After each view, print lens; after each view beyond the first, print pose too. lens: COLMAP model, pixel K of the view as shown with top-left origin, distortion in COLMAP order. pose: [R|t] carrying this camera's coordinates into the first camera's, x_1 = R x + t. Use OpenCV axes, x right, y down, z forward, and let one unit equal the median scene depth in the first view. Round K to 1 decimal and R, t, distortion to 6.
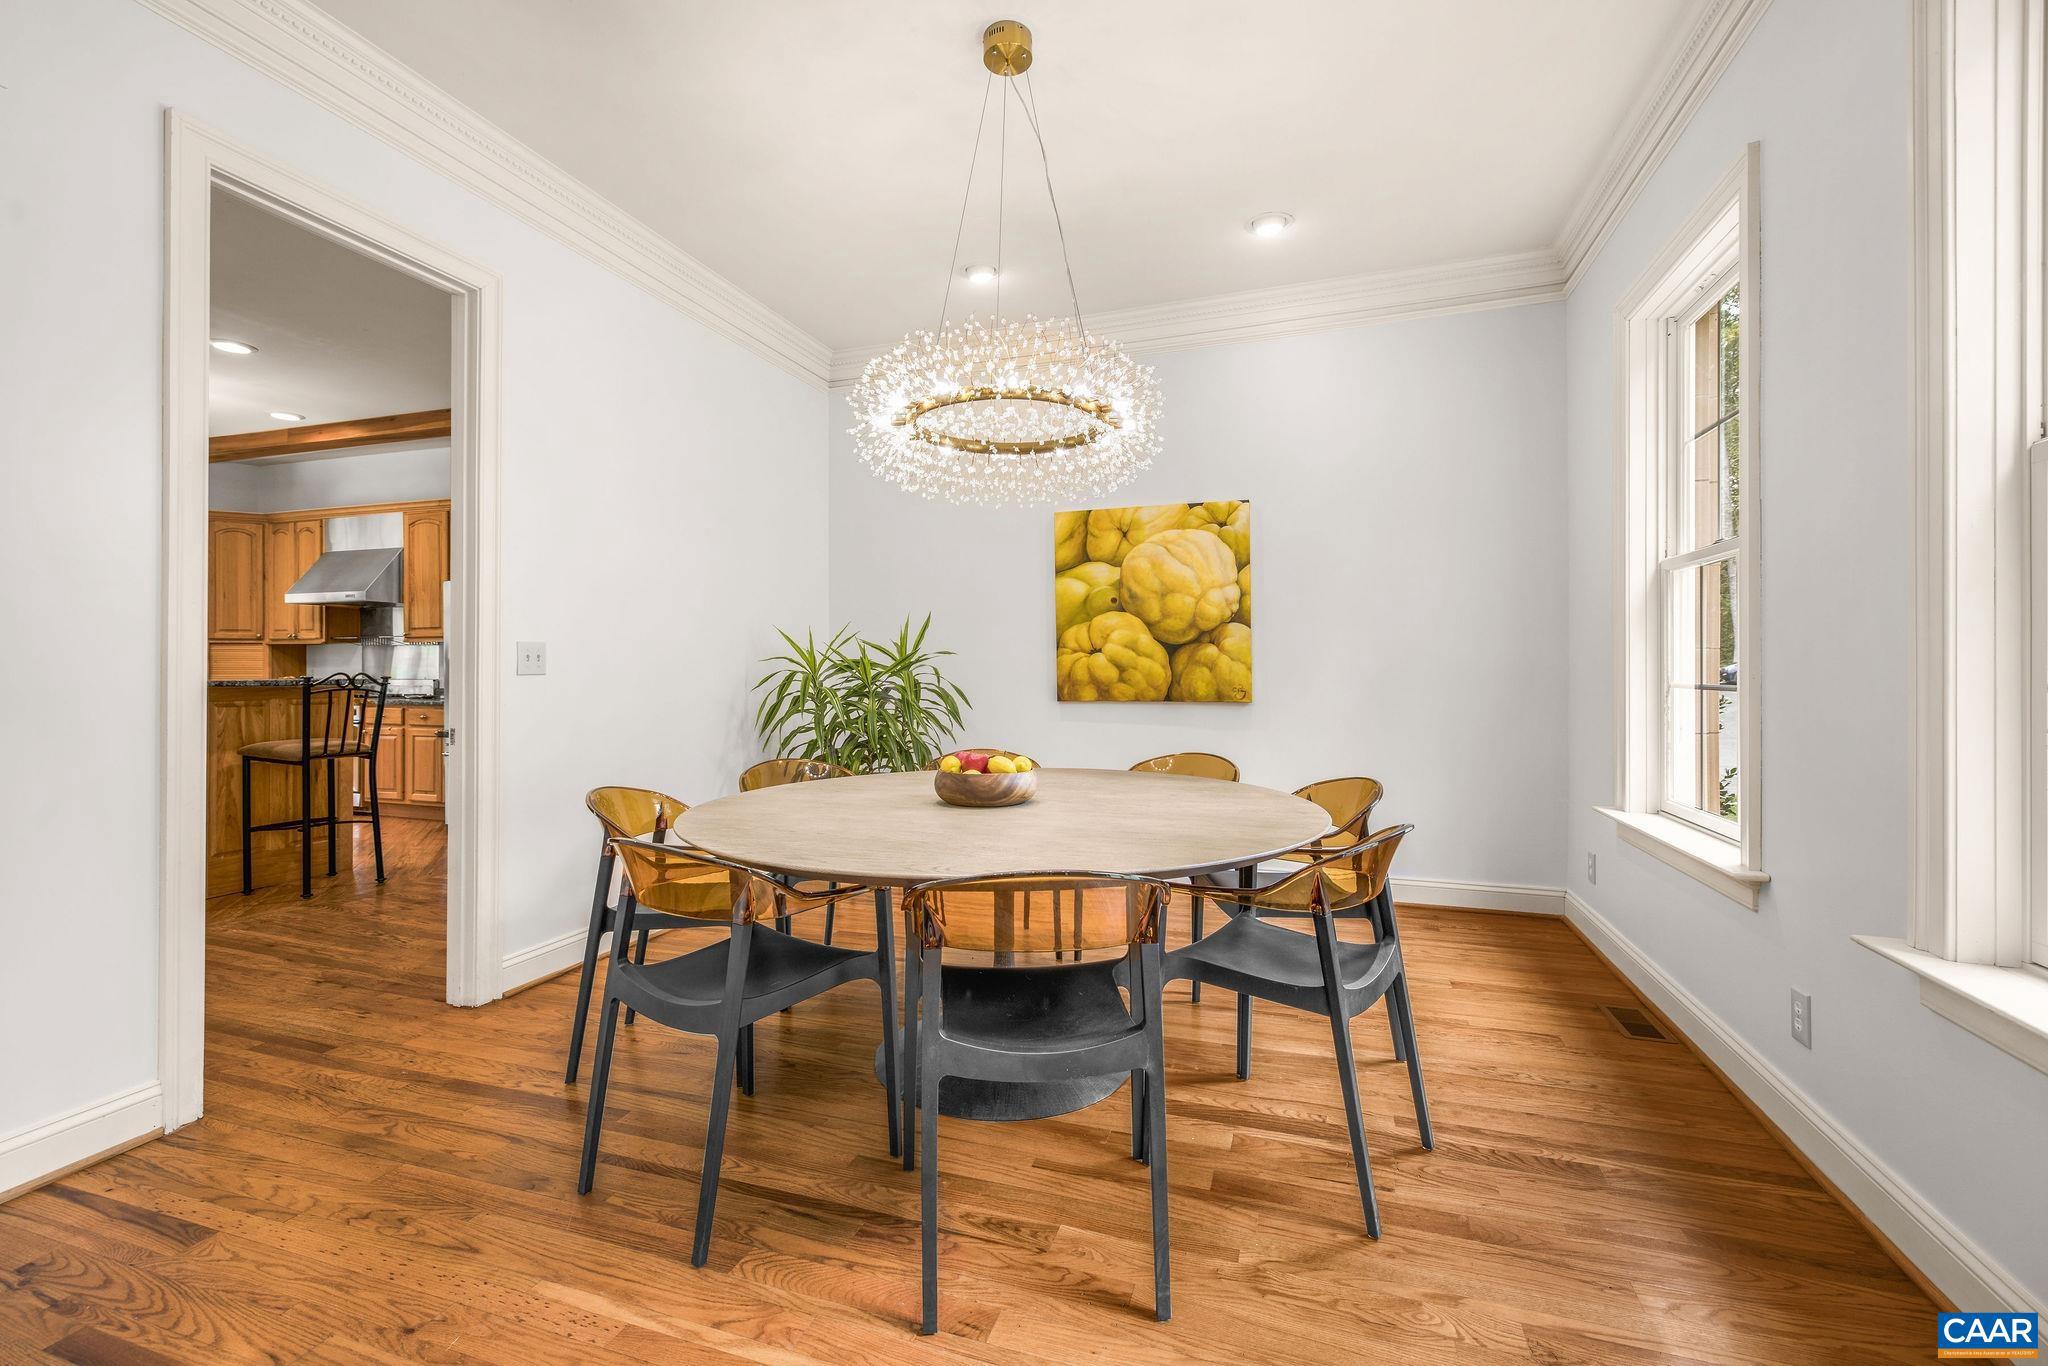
lens RADIAL K [[870.7, 0, 1018.7], [0, 870.7, 668.1], [0, 0, 1]] dist [-0.009199, 0.000747]
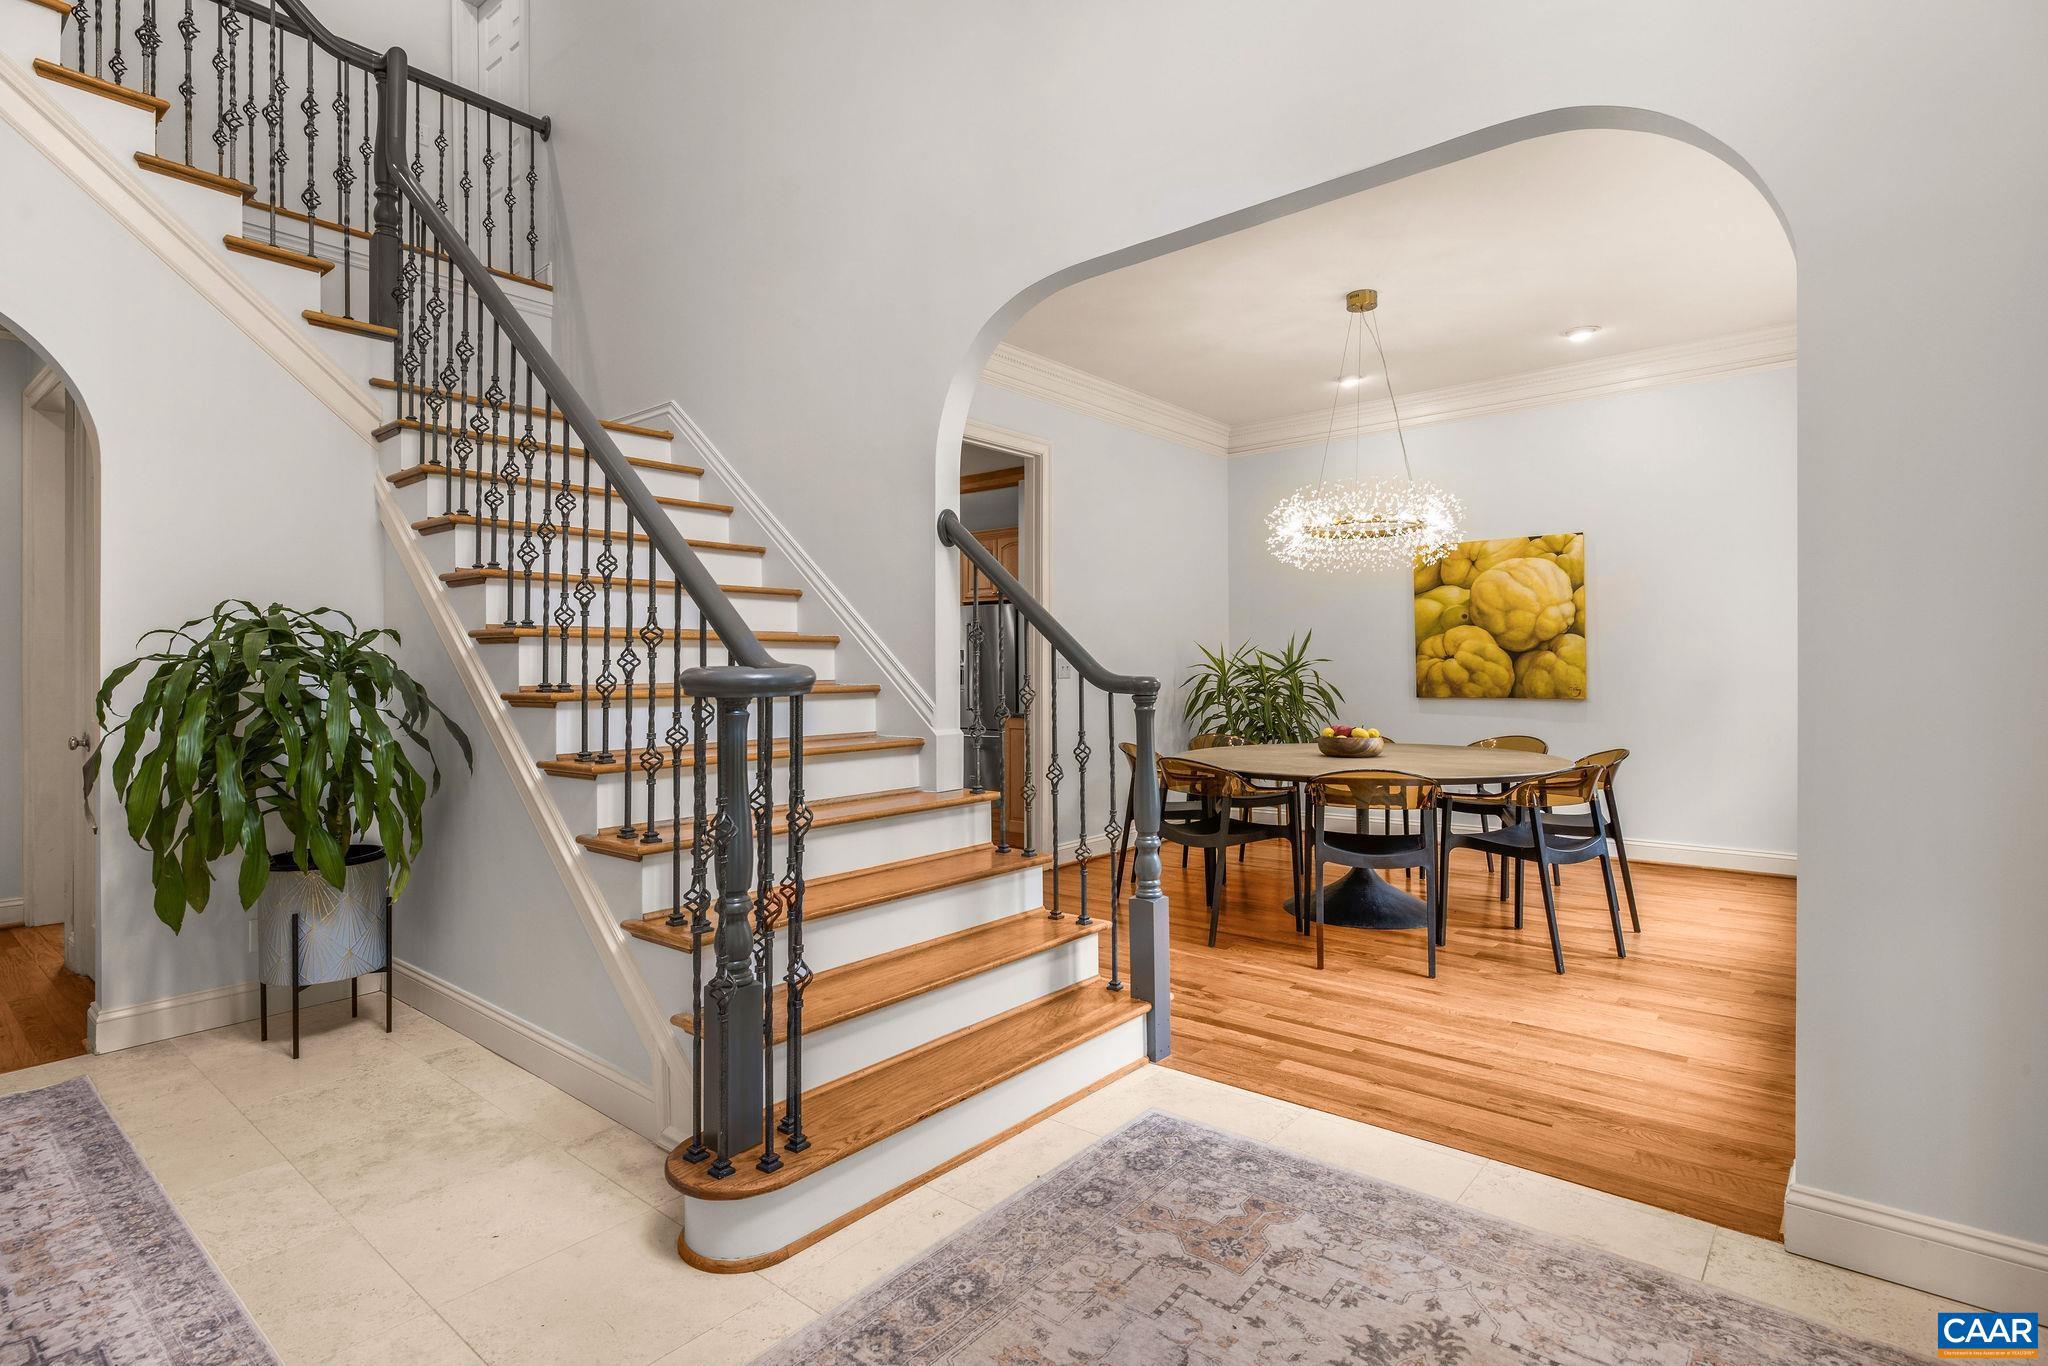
lens RADIAL K [[1021.0, 0, 1018.1], [0, 1021.0, 665.2], [0, 0, 1]] dist [0.003067, -0.000146]
pose [[0.931940, -0.005700, -0.362568, 0.045725], [0.006338, 0.999980, 0.000570, -0.013463], [0.362557, -0.002829, 0.931957, -0.606650]]
